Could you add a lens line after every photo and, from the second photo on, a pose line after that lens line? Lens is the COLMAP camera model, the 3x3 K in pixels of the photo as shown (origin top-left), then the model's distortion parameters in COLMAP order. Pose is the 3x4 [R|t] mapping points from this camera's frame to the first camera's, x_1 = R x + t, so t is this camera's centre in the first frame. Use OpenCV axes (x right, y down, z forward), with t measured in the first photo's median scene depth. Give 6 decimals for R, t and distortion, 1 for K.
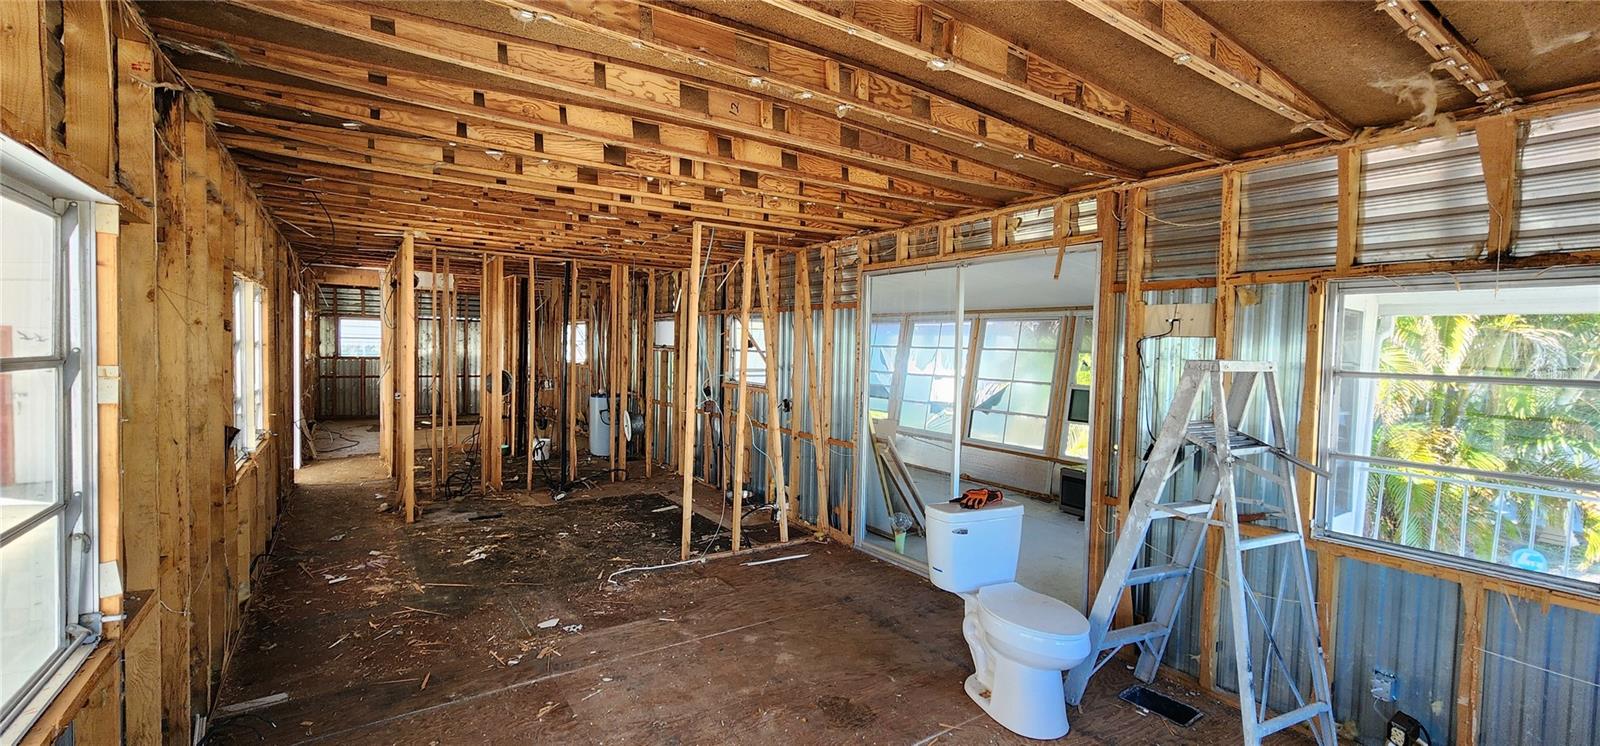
lens RADIAL K [[665.6, 0, 803.7], [0, 665.6, 369.3], [0, 0, 1]] dist [0.003075, 0.000202]
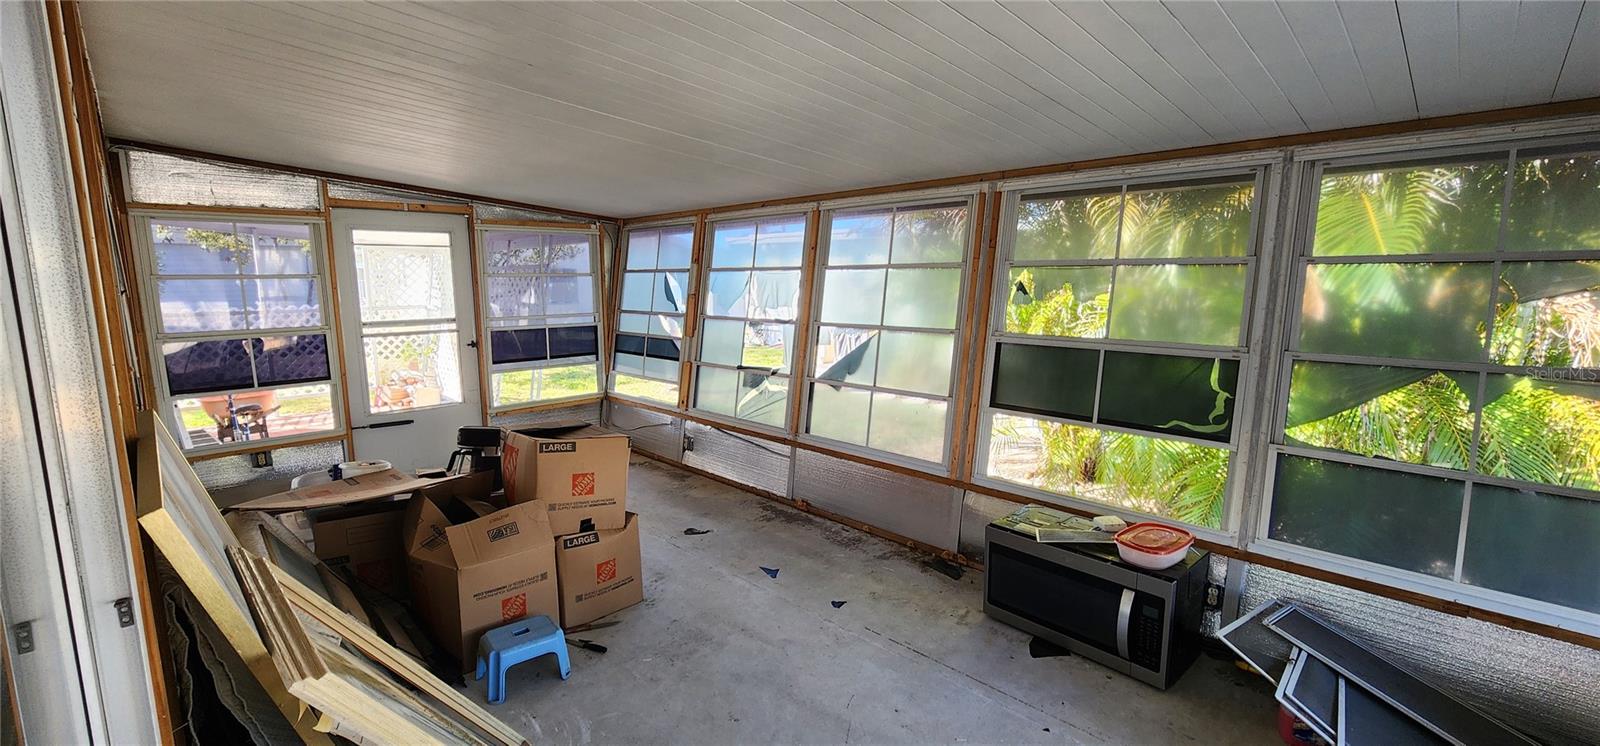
lens RADIAL K [[665.6, 0, 795.8], [0, 665.6, 373.6], [0, 0, 1]] dist [0.003075, 0.000202]
pose [[0.985855, -0.064081, 0.154864, 0.162257], [0.045554, 0.991685, 0.120353, -0.012104], [-0.161288, -0.111596, 0.980578, 0.489262]]
